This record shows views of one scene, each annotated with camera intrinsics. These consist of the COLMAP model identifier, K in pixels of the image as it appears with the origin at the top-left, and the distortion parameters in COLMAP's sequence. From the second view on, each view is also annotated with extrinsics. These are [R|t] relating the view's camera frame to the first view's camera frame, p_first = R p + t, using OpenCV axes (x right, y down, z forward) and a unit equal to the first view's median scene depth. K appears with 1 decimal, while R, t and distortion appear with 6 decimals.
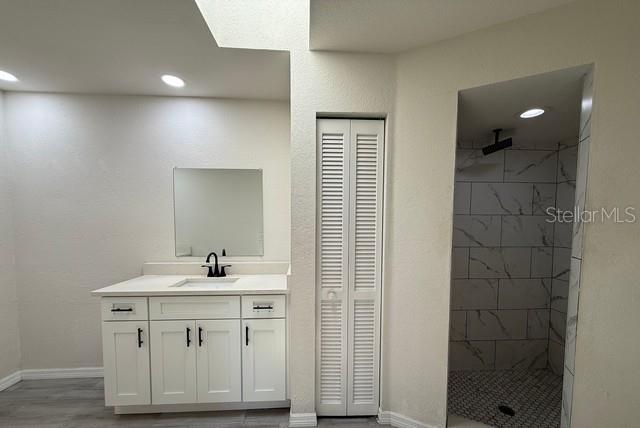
lens RADIAL K [[255.5, 0, 319.2], [0, 255.5, 239.4], [0, 0, 1]] dist [-0.000372, 0.000490]
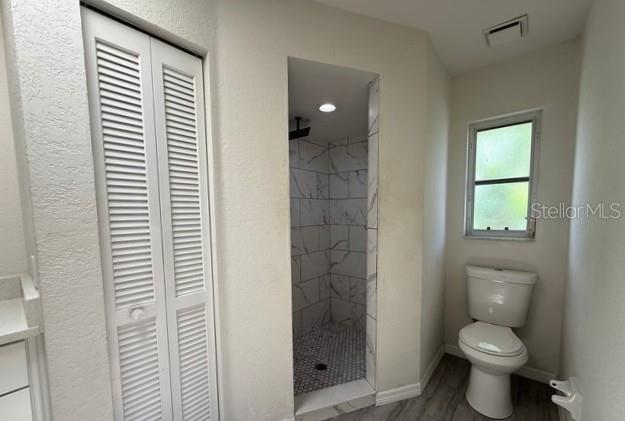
lens RADIAL K [[255.2, 0, 310.7], [0, 255.2, 234.4], [0, 0, 1]] dist [0.000184, 0.000127]
pose [[0.692476, -0.072831, 0.717756, -0.089694], [0.058308, 0.997287, 0.044940, 0.021126], [-0.719081, 0.010731, 0.694843, 0.251721]]
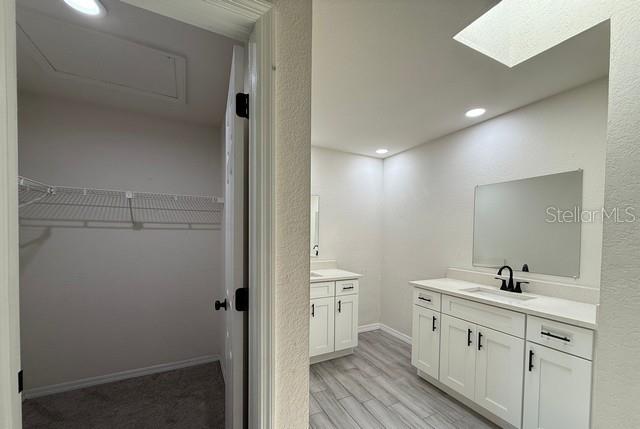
lens RADIAL K [[255.5, 0, 319.2], [0, 255.5, 239.9], [0, 0, 1]] dist [-0.000372, 0.000490]
pose [[0.401870, 0.024765, -0.915362, 0.232334], [-0.063898, 0.997956, -0.001053, -0.001807], [0.913464, 0.058913, 0.402631, -0.077554]]
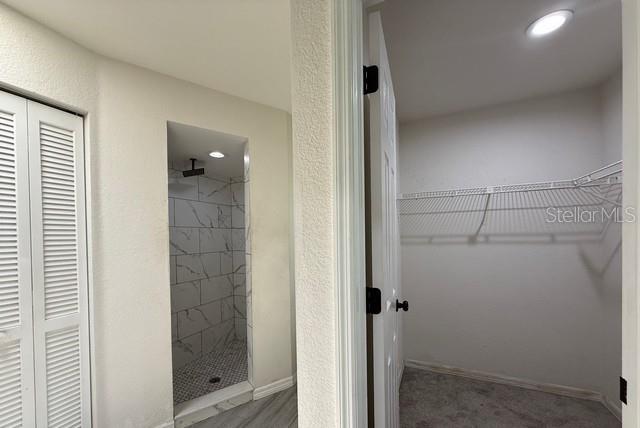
lens RADIAL K [[255.5, 0, 319.2], [0, 255.5, 239.4], [0, 0, 1]] dist [-0.000372, 0.000490]
pose [[0.455876, -0.021649, 0.889780, -0.161993], [0.071972, 0.997327, -0.012609, 0.025662], [-0.887129, 0.069787, 0.456215, -0.100310]]
